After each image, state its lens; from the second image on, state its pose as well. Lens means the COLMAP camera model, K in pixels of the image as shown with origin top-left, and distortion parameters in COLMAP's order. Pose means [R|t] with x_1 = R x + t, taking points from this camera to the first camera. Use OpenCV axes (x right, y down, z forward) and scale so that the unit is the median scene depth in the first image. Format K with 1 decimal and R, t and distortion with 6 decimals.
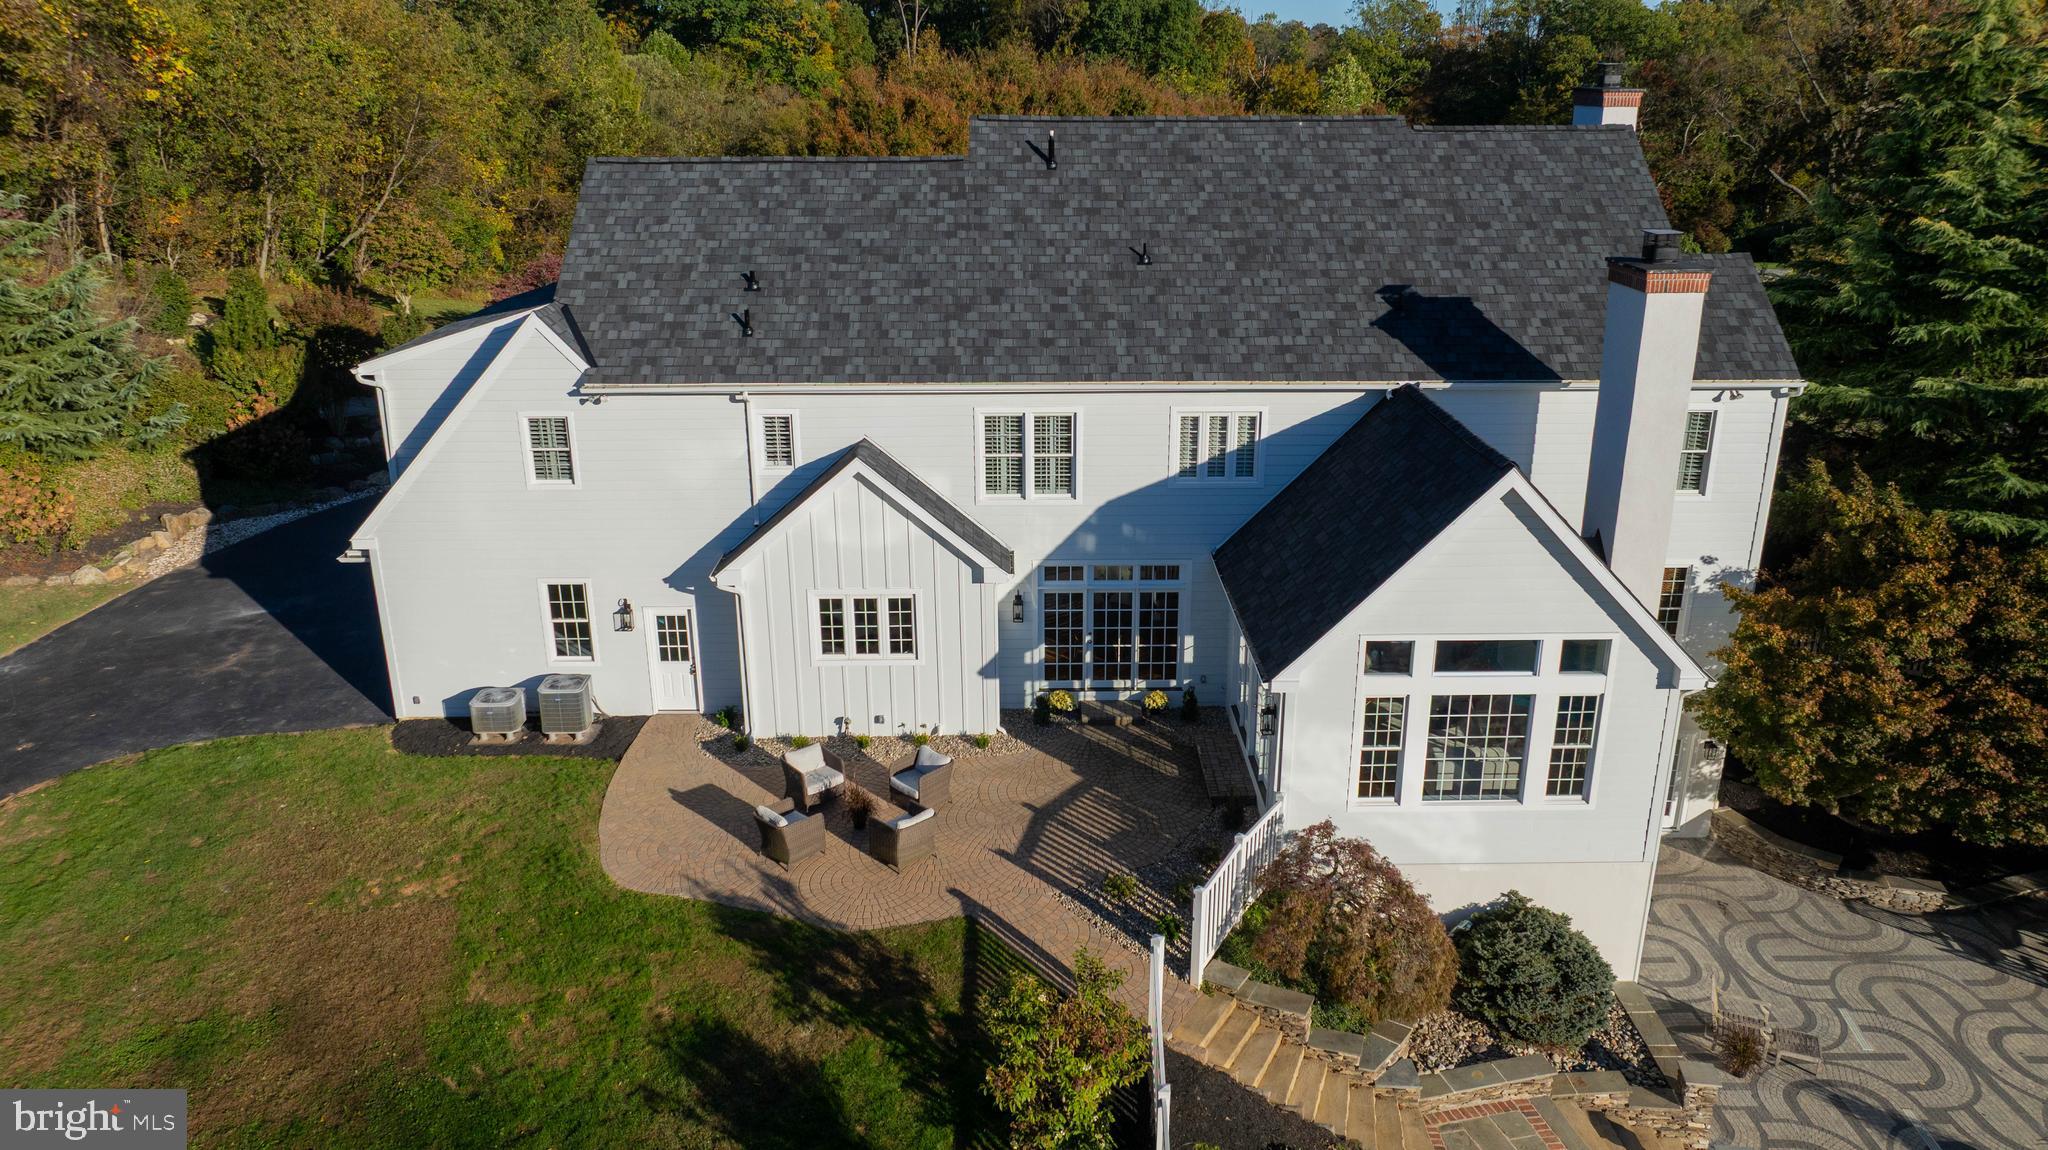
lens RADIAL K [[1419.1, 0, 1025.7], [0, 1419.1, 576.9], [0, 0, 1]] dist [-0.008894, -0.001526]
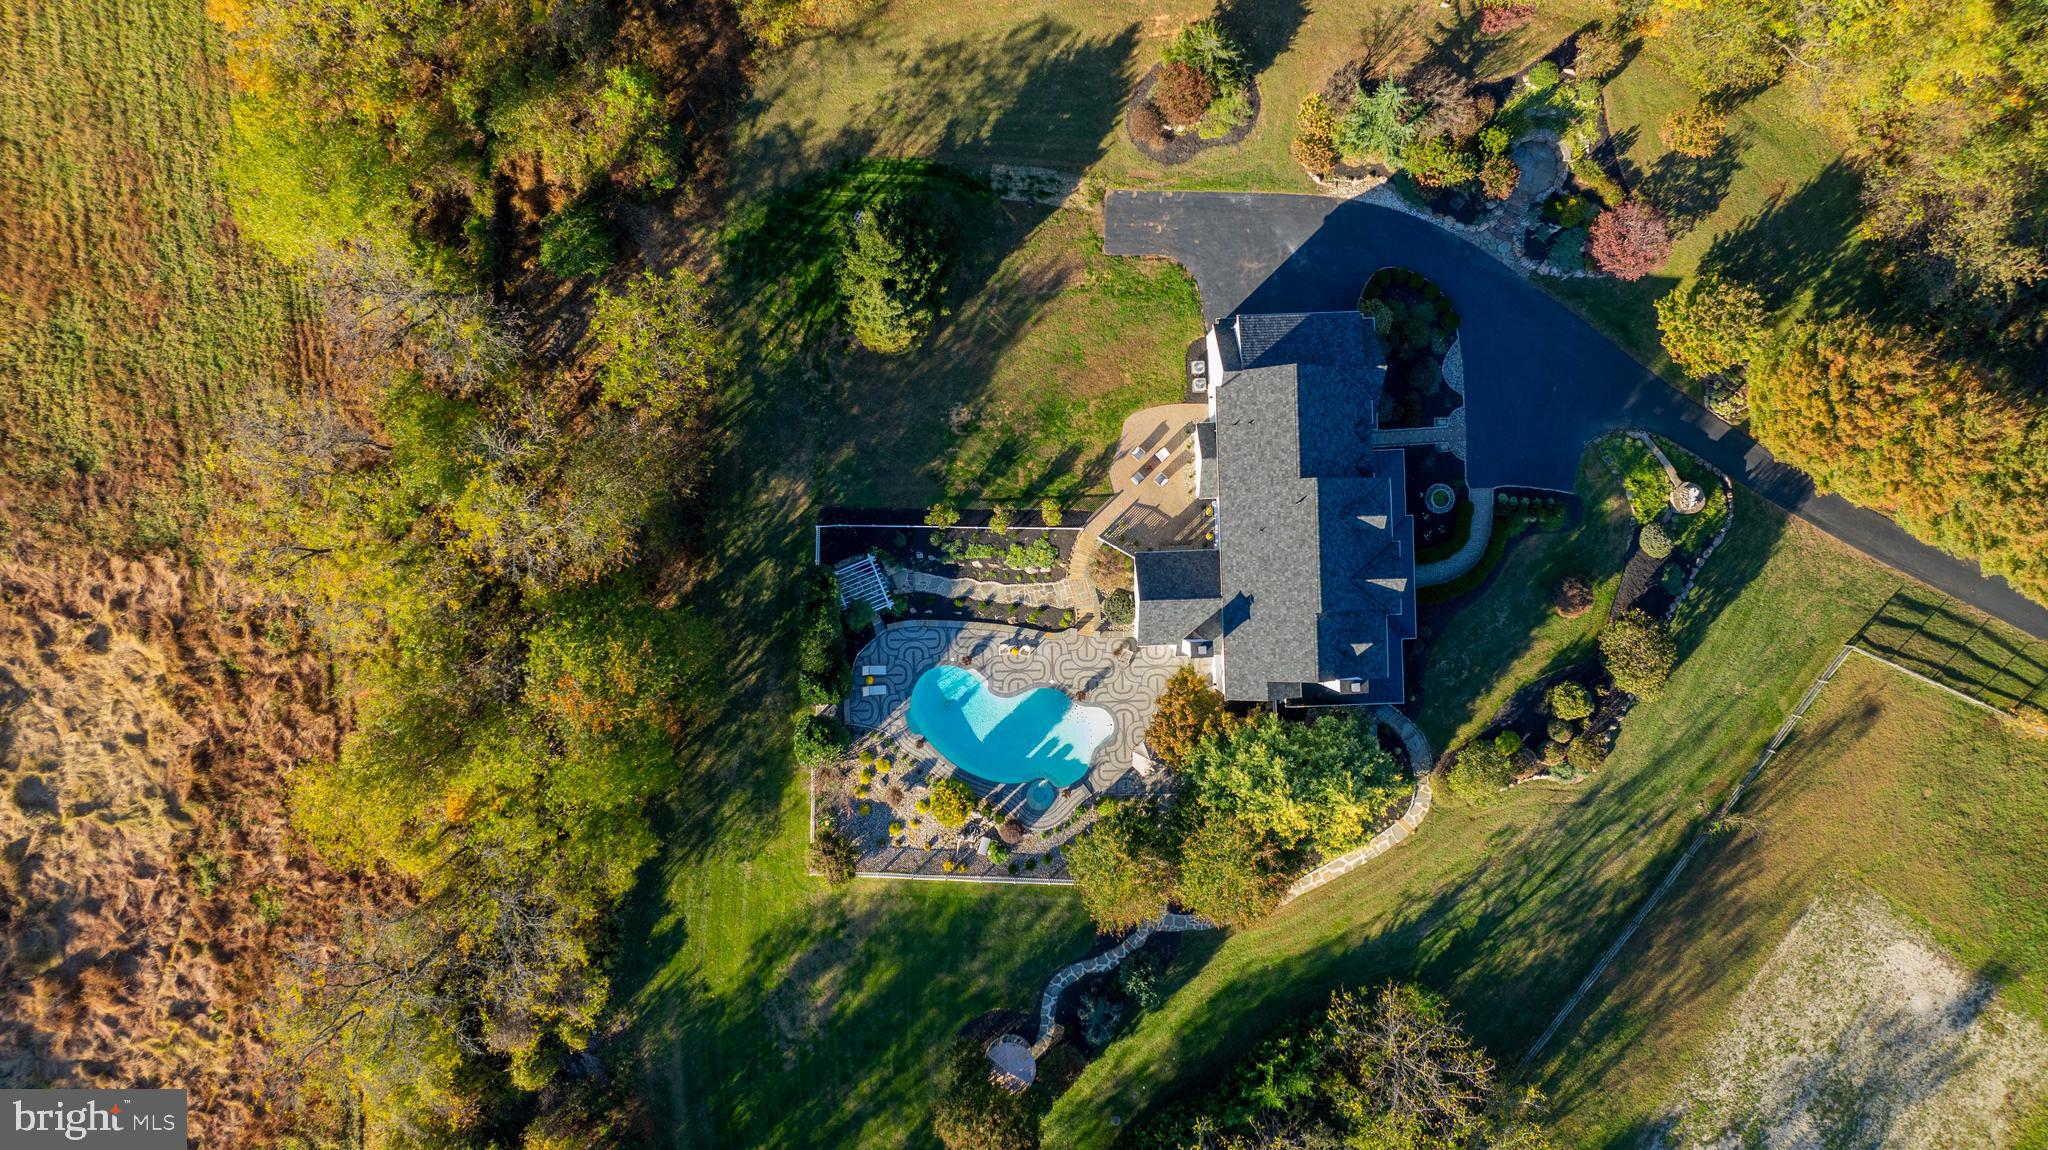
lens RADIAL K [[1419.1, 0, 1022.0], [0, 1419.1, 572.1], [0, 0, 1]] dist [-0.008894, -0.001526]
pose [[0.027203, 0.999439, 0.019538, 0.102842], [-0.347284, -0.008879, 0.937718, -3.485078], [0.937365, -0.032294, 0.346848, -0.841514]]
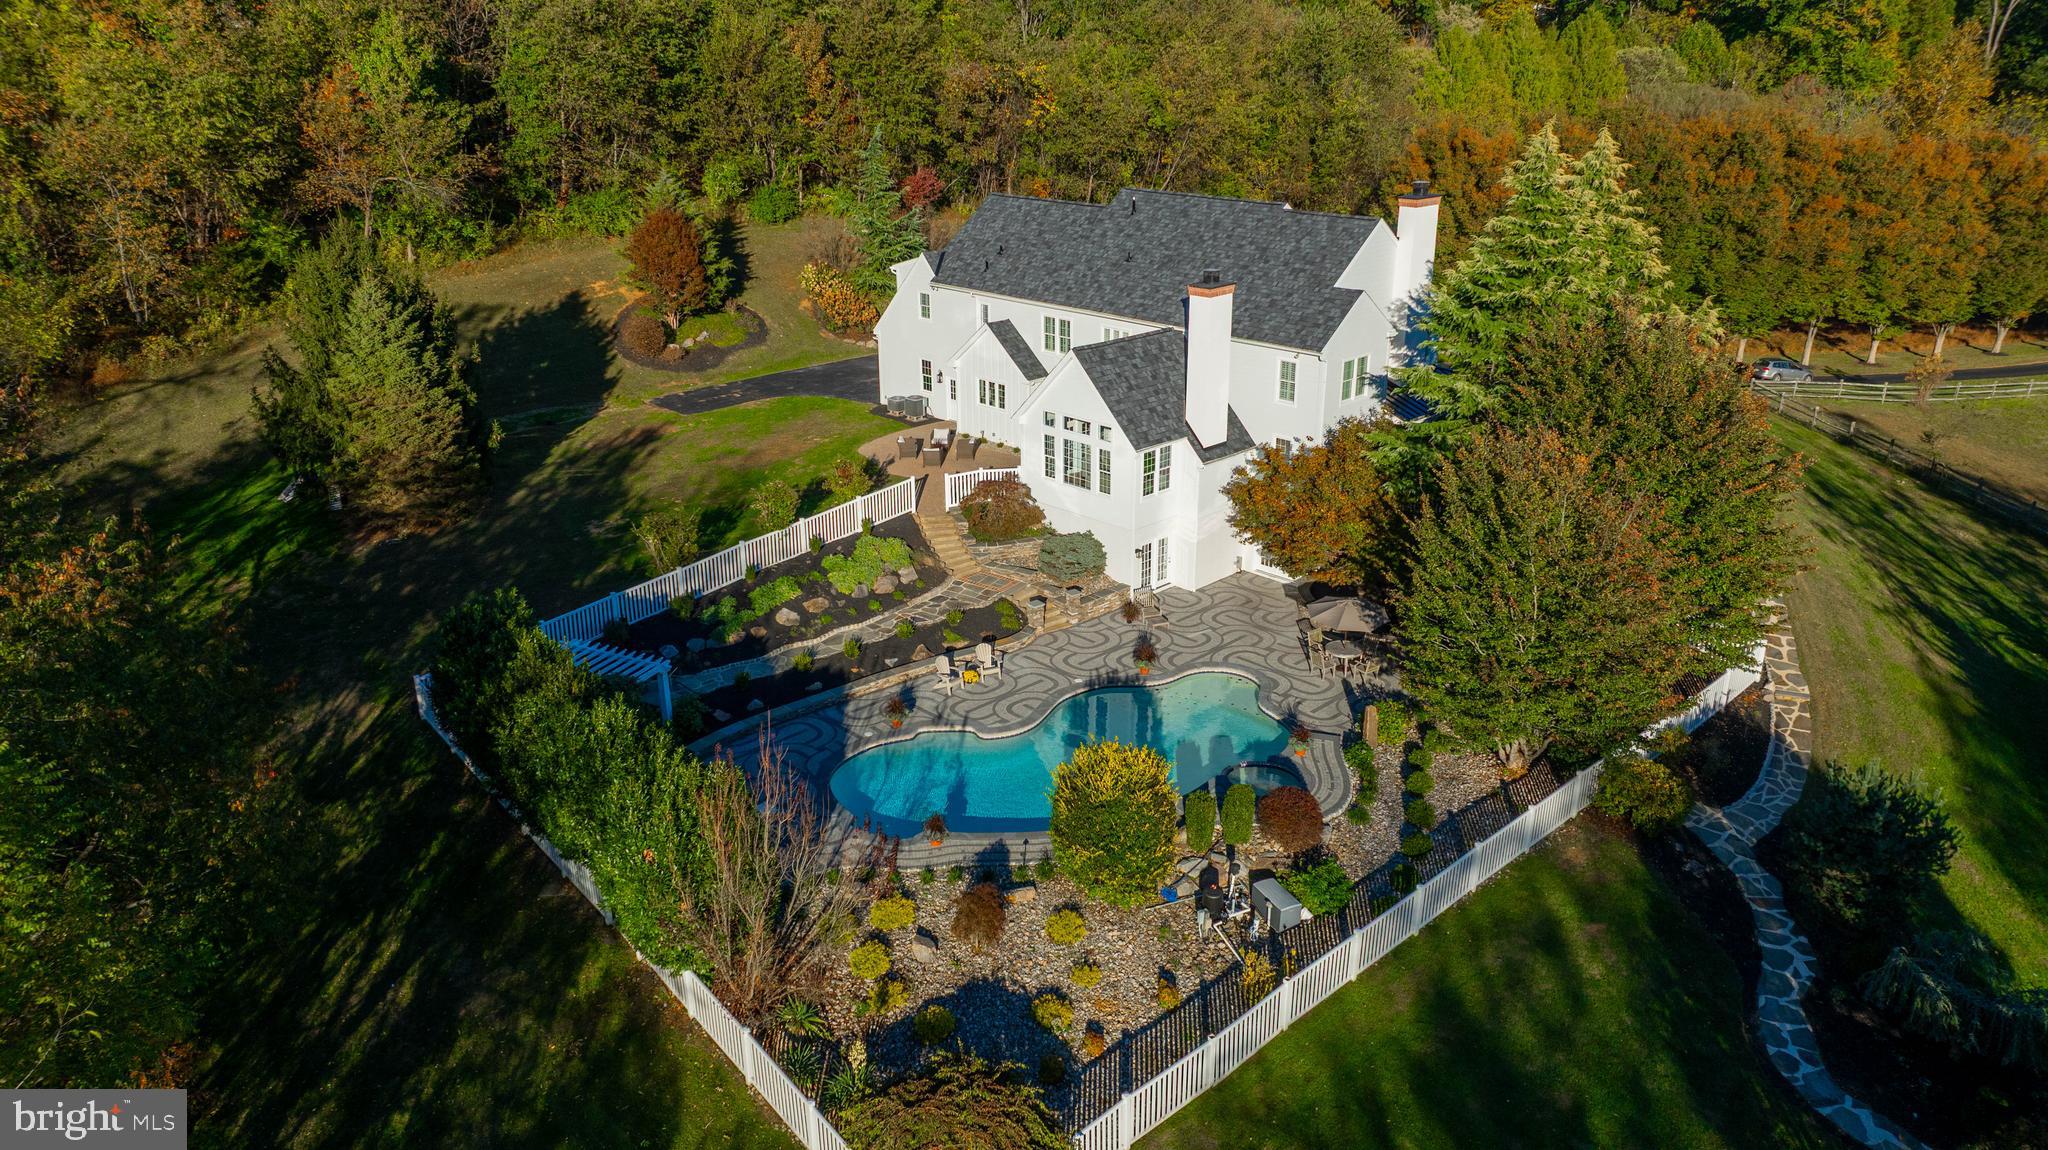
lens RADIAL K [[1419.1, 0, 1021.7], [0, 1419.1, 580.4], [0, 0, 1]] dist [-0.008894, -0.001526]
pose [[0.695724, 0.263594, -0.668196, 1.660916], [-0.238960, 0.962184, 0.130765, 0.011319], [0.677397, 0.068696, 0.732403, -0.753005]]
